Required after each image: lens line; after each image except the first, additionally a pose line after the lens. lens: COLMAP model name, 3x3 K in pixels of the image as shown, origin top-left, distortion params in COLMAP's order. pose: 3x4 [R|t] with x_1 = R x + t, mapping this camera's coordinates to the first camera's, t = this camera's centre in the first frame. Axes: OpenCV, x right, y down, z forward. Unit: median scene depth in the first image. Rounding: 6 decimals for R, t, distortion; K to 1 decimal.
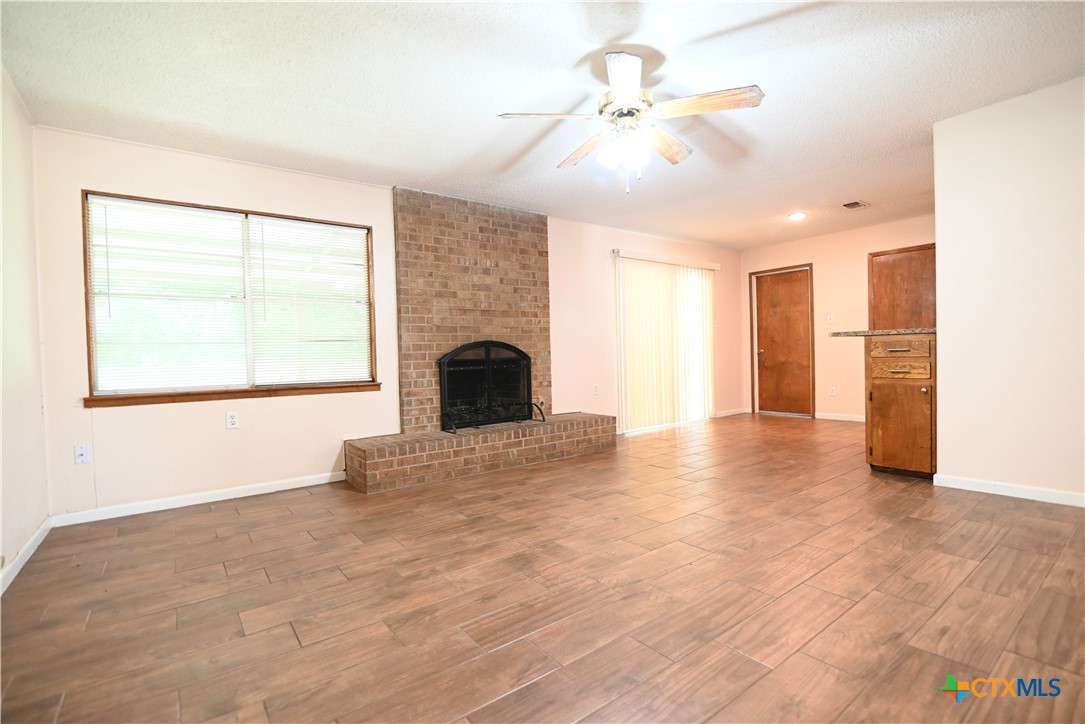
lens RADIAL K [[499.7, 0, 550.0], [0, 499.7, 366.1], [0, 0, 1]] dist [-0.020322, 0.000513]
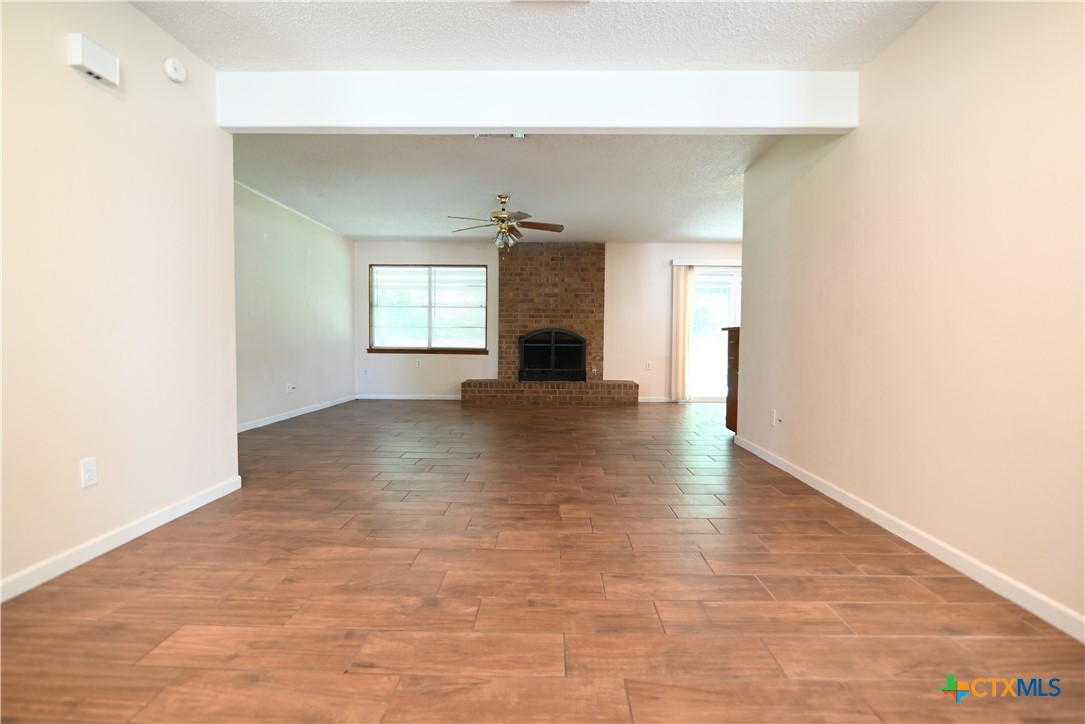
lens RADIAL K [[499.7, 0, 545.9], [0, 499.7, 362.5], [0, 0, 1]] dist [-0.020322, 0.000513]
pose [[0.787616, 0.061192, -0.613120, 0.871987], [-0.045233, 0.998114, 0.041509, -0.007402], [0.614504, -0.004960, 0.788898, -0.286971]]
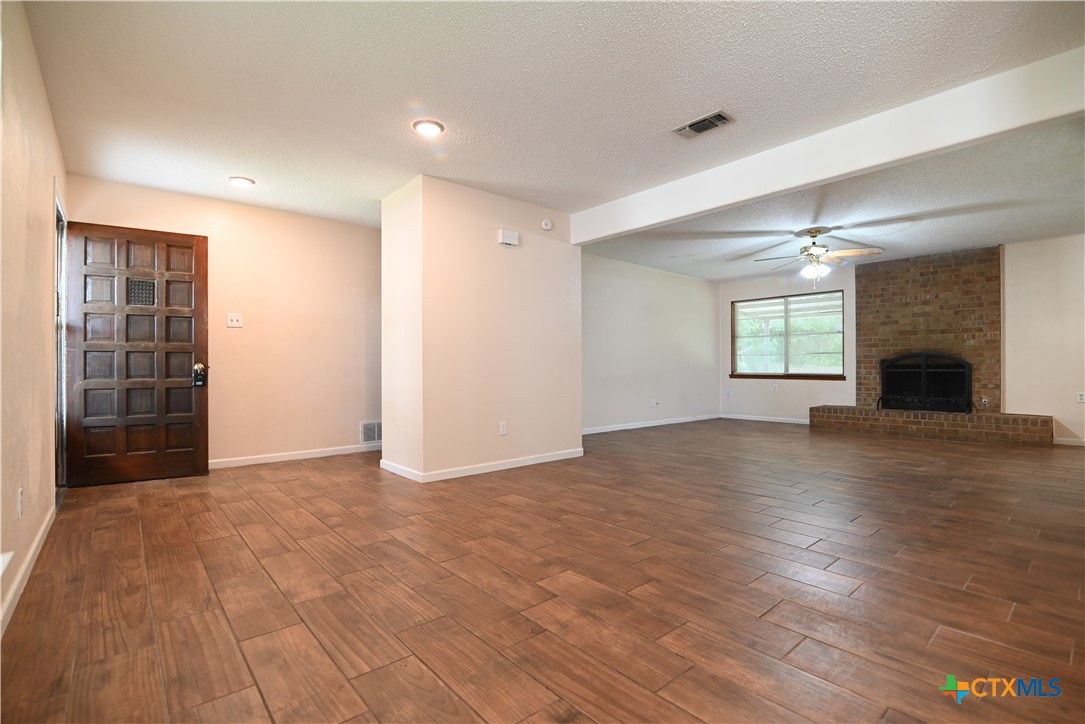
lens RADIAL K [[499.7, 0, 544.1], [0, 499.7, 363.6], [0, 0, 1]] dist [-0.020322, 0.000513]
pose [[0.065918, 0.019104, -0.997642, 1.246893], [-0.024771, 0.999540, 0.017503, -0.014820], [0.997518, 0.023559, 0.066360, -0.178862]]
